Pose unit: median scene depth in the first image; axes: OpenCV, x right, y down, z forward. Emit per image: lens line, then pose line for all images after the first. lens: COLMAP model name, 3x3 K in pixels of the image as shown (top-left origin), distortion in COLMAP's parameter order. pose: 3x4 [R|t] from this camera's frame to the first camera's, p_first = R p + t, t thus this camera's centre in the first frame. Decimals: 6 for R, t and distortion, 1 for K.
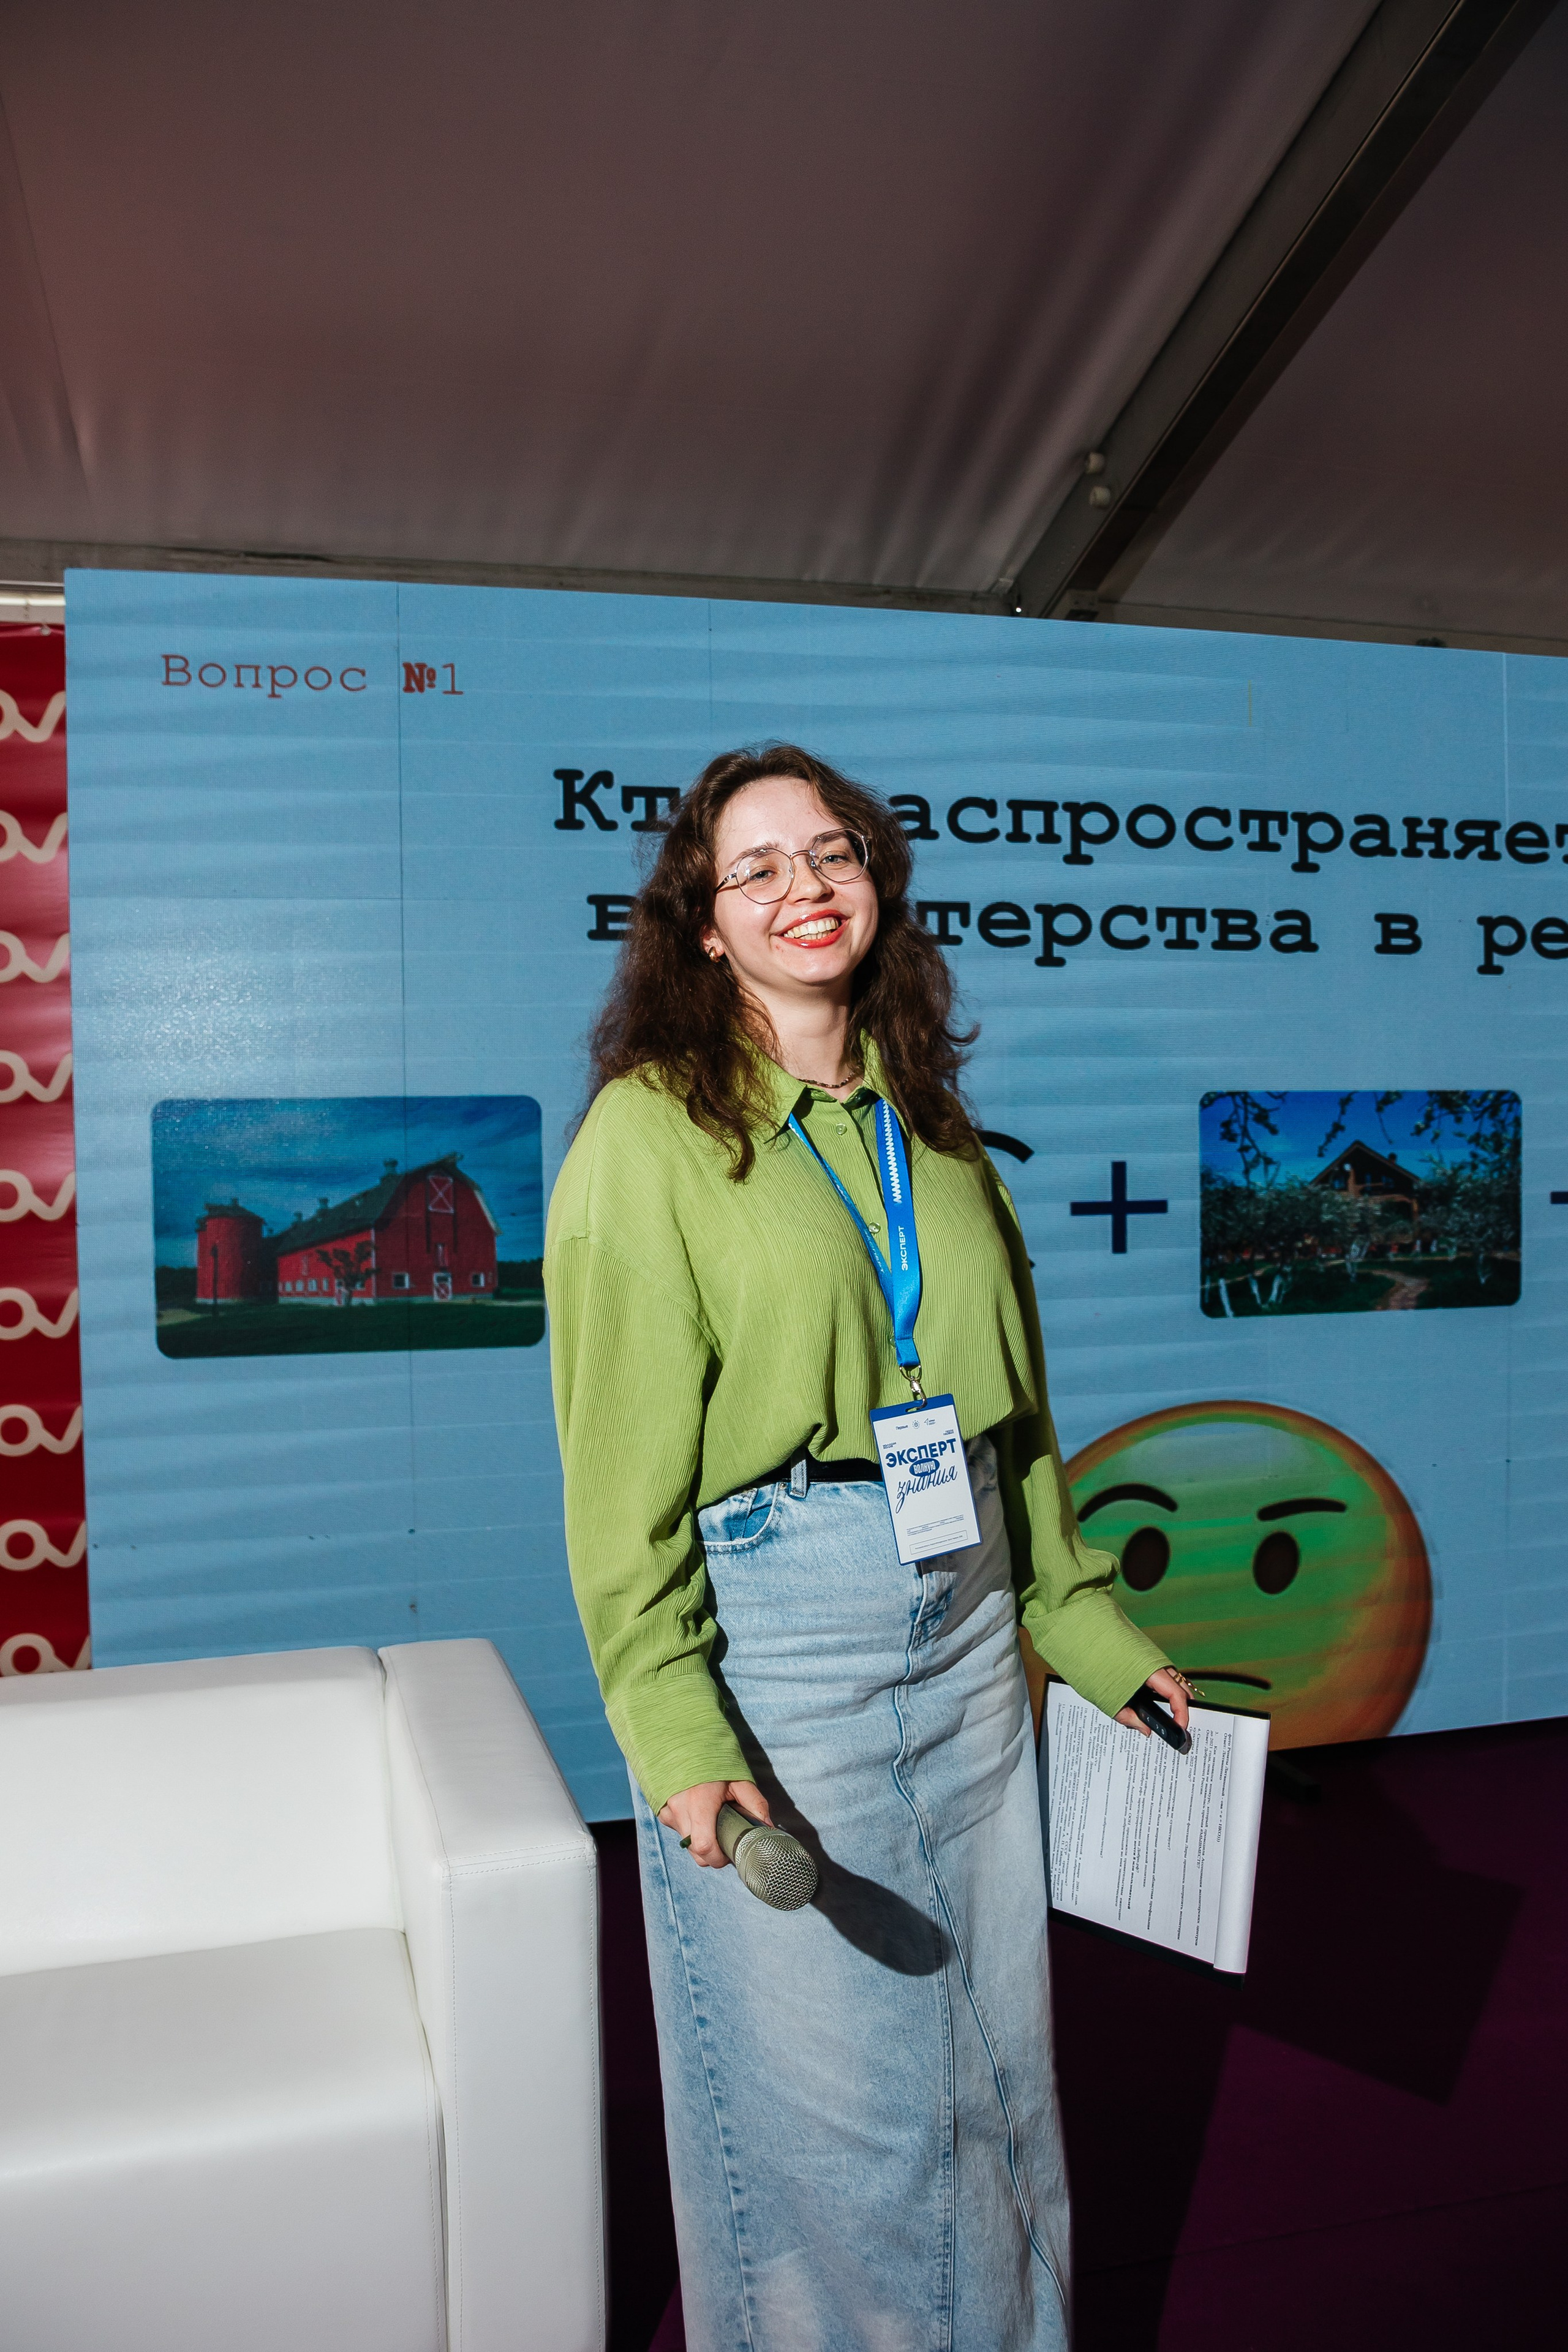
lens RADIAL K [[1796.5, 0, 784.0], [0, 1796.5, 1176.0], [0, 0, 1]] dist [0.000984, -0.000095]
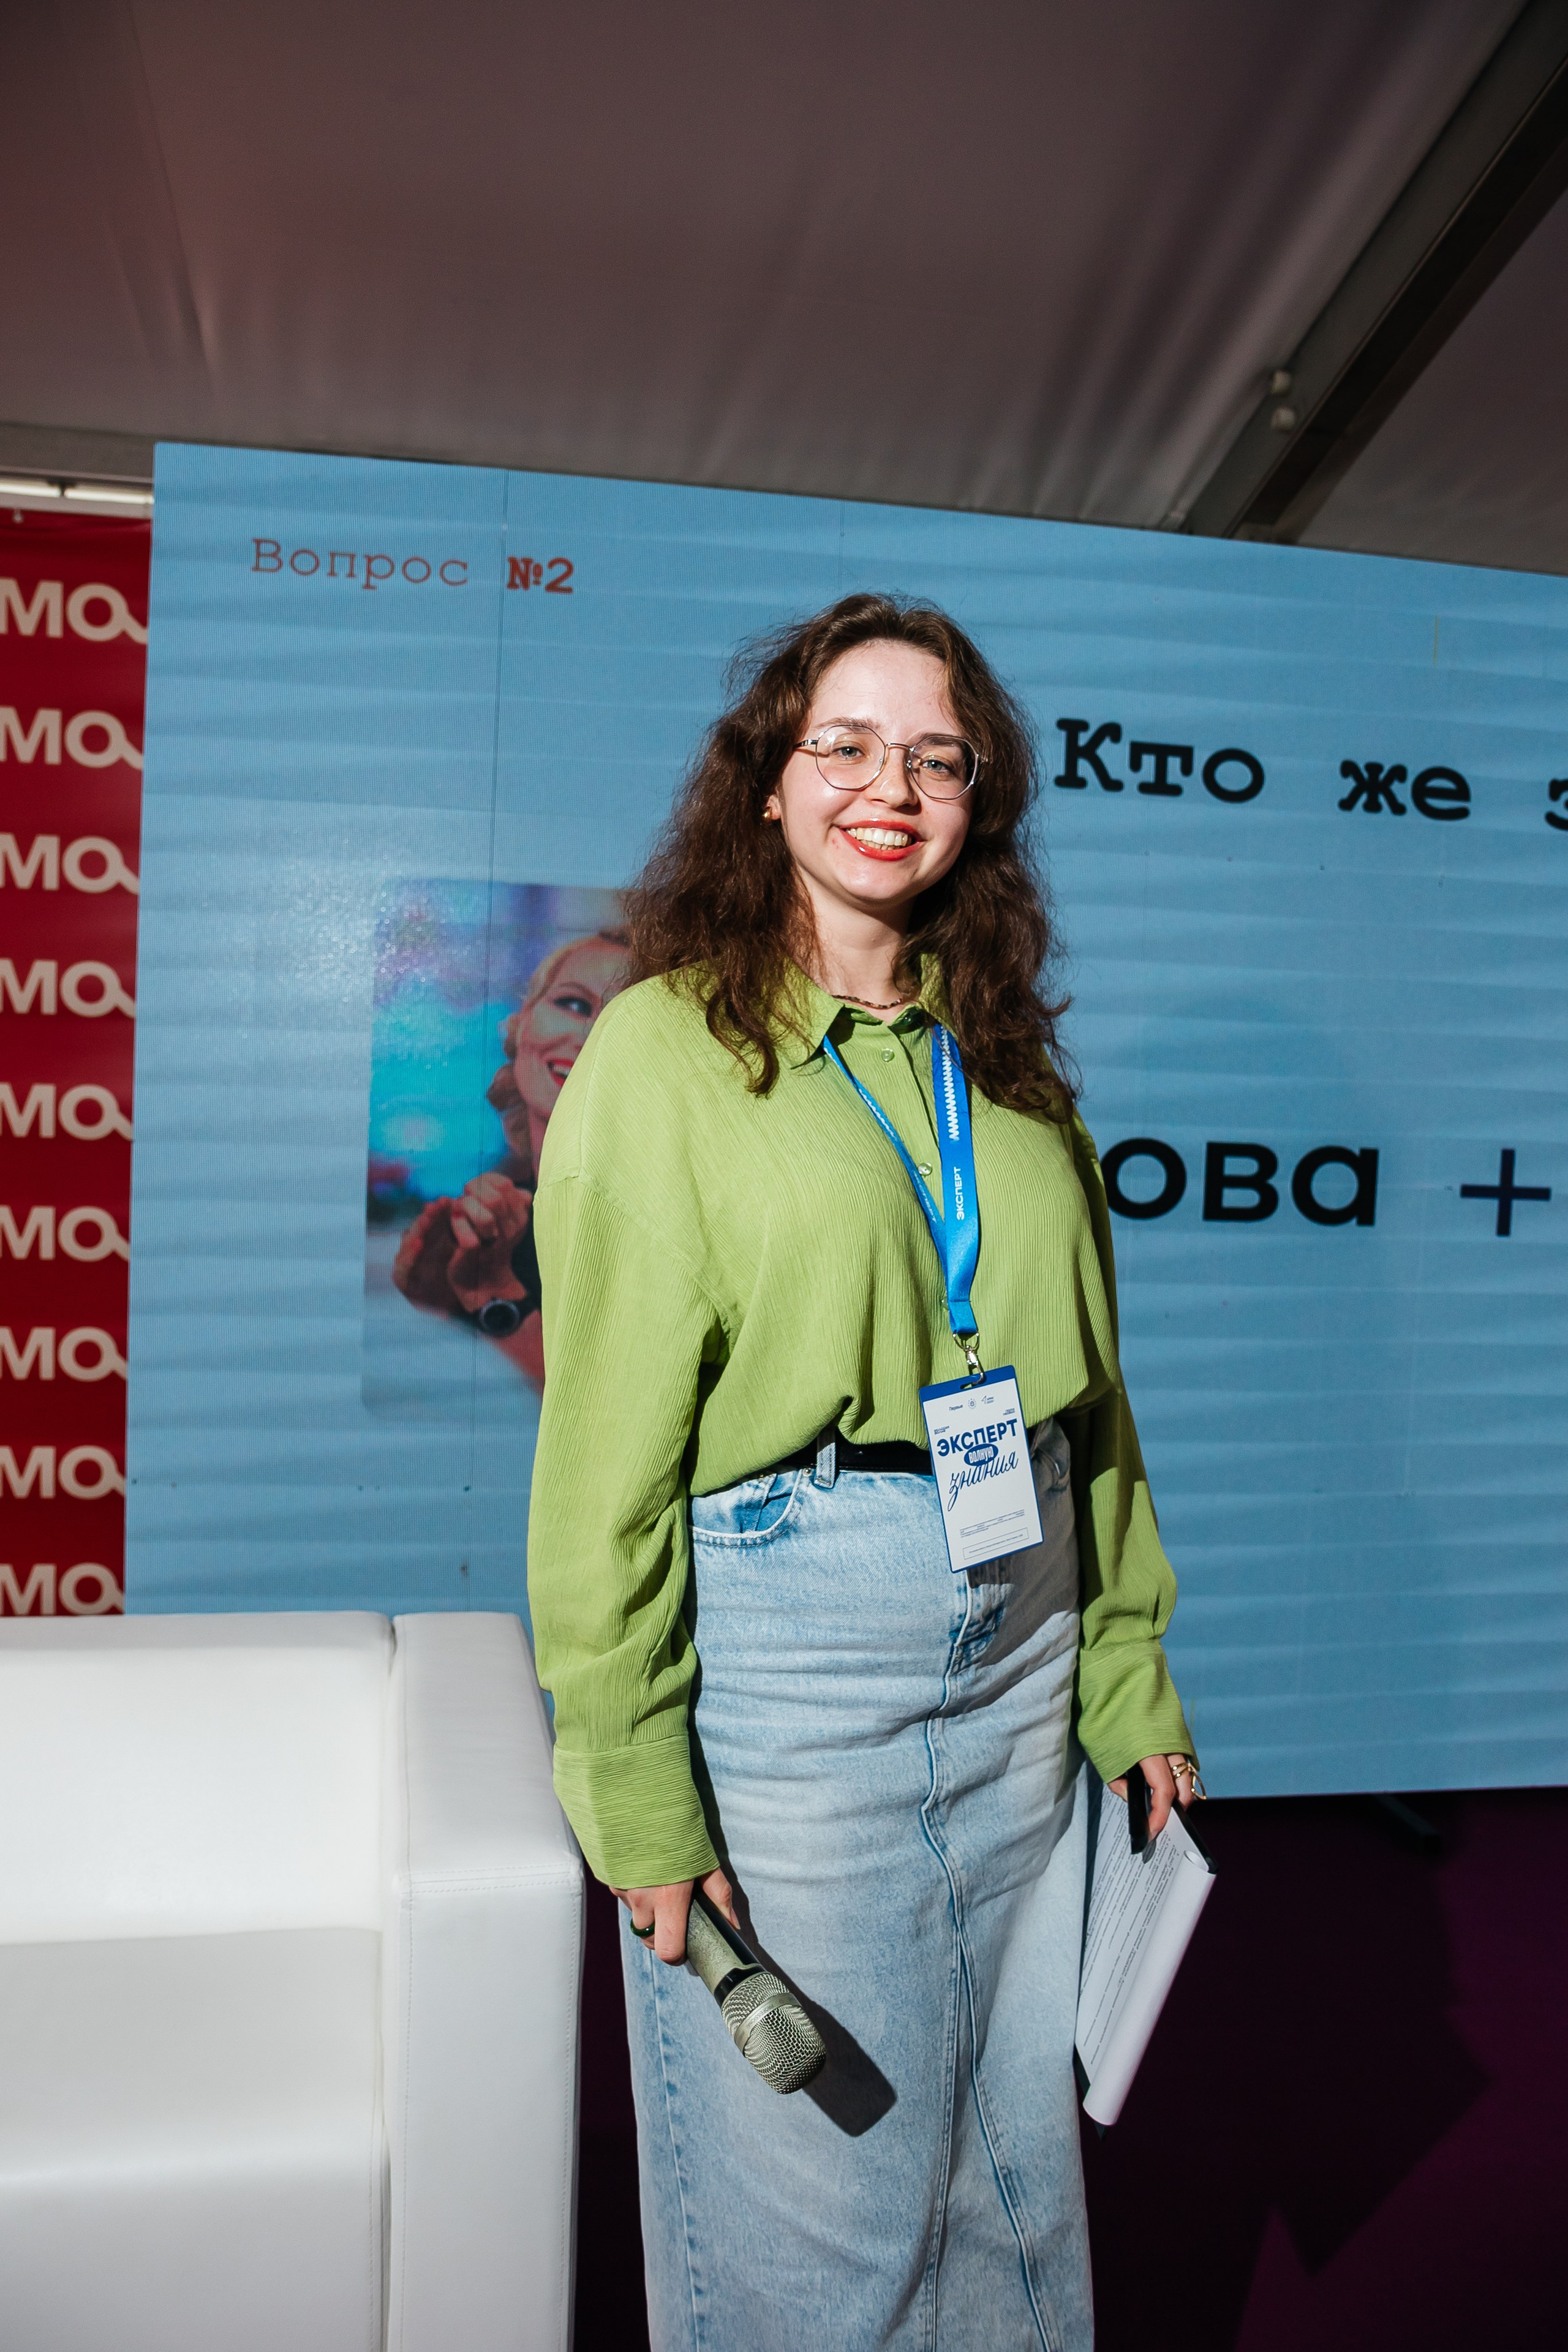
lens RADIAL K [[1876.2, 0, 784.0], [0, 1876.2, 1176.0], [0, 0, 1]] dist [-0.031164, 0.002600]
pose [[0.996106, 0.055461, -0.068539, 0.041141], [-0.054085, 0.998299, 0.021765, 0.015132], [0.069630, -0.017973, 0.997411, 0.124672]]
